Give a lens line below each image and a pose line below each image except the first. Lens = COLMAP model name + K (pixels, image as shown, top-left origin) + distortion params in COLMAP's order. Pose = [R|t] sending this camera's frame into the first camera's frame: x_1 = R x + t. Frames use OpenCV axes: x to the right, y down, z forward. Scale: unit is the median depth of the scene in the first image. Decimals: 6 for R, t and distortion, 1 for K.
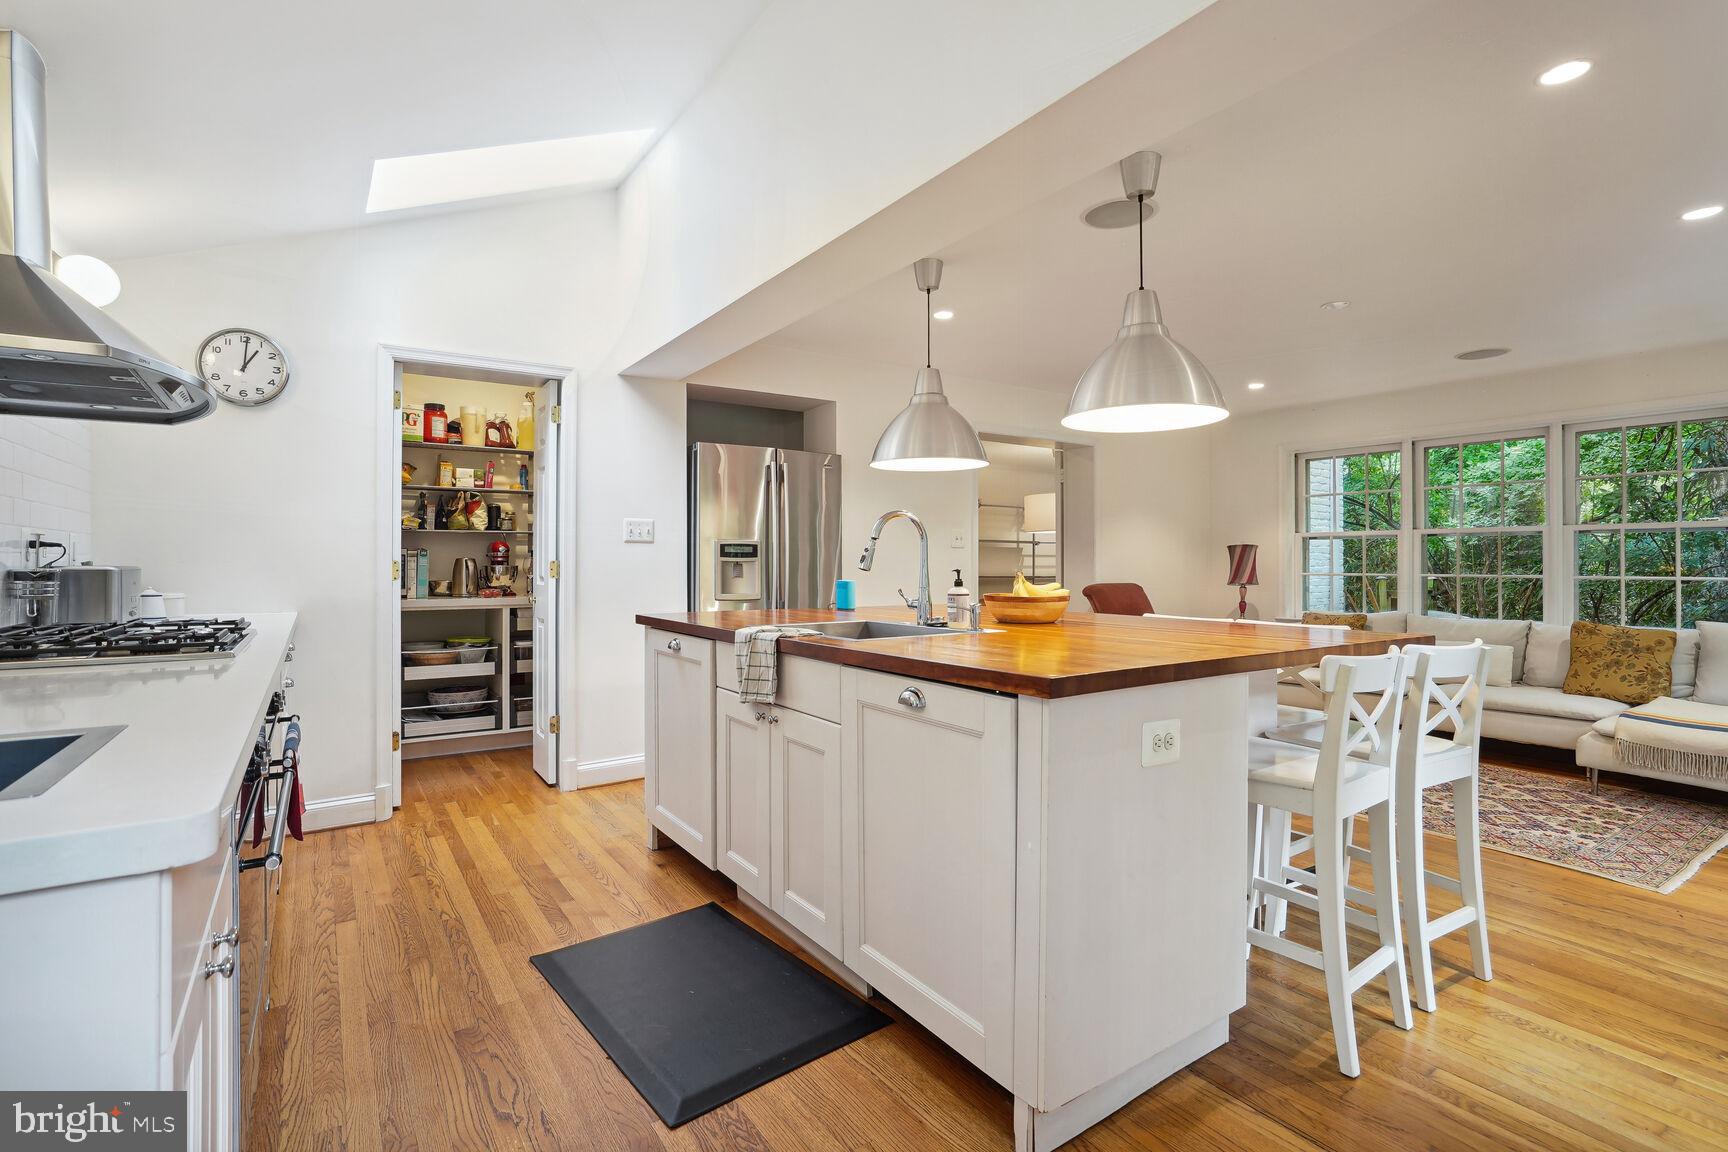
lens RADIAL K [[807.5, 0, 850.8], [0, 807.5, 558.7], [0, 0, 1]] dist [-0.001645, 0.004214]
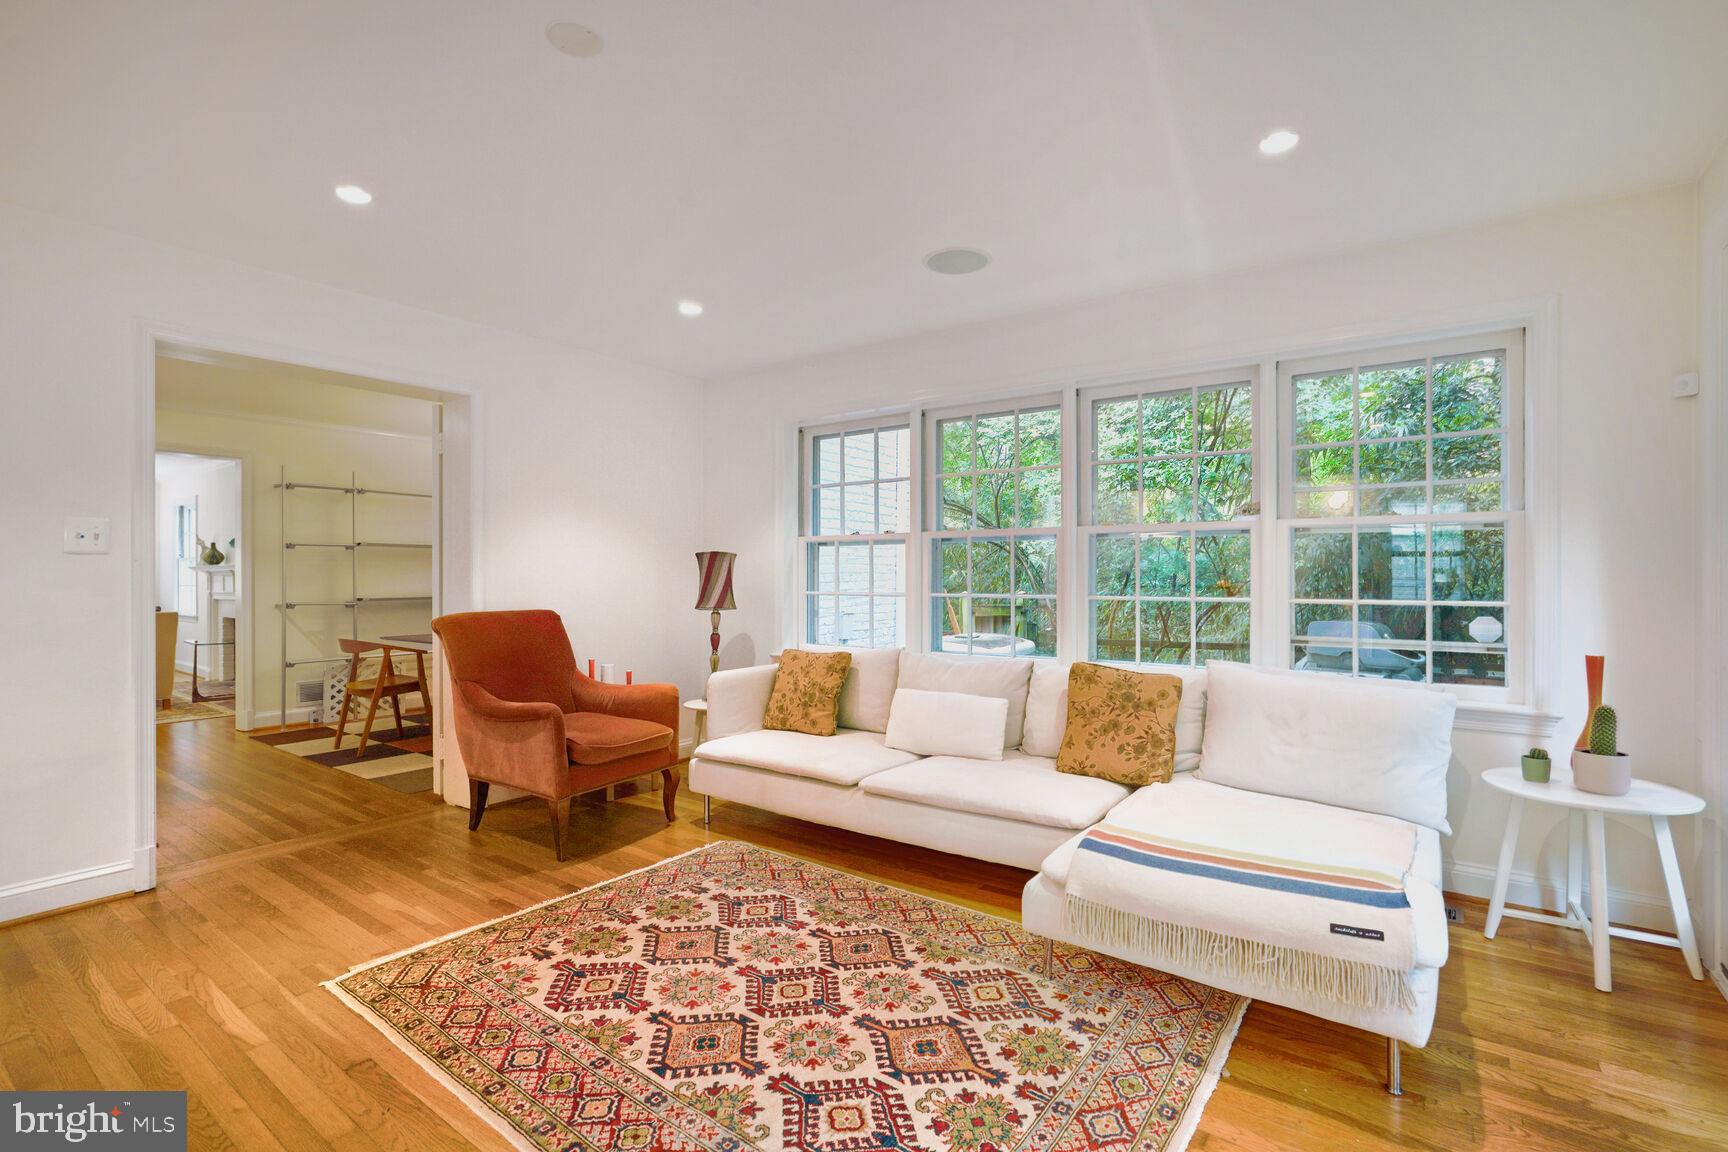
lens RADIAL K [[807.5, 0, 860.3], [0, 807.5, 577.5], [0, 0, 1]] dist [-0.001645, 0.004214]
pose [[0.942324, -0.004806, 0.334667, 0.500640], [0.001384, 0.999944, 0.010462, -0.003493], [-0.334698, -0.009395, 0.942279, 0.417072]]
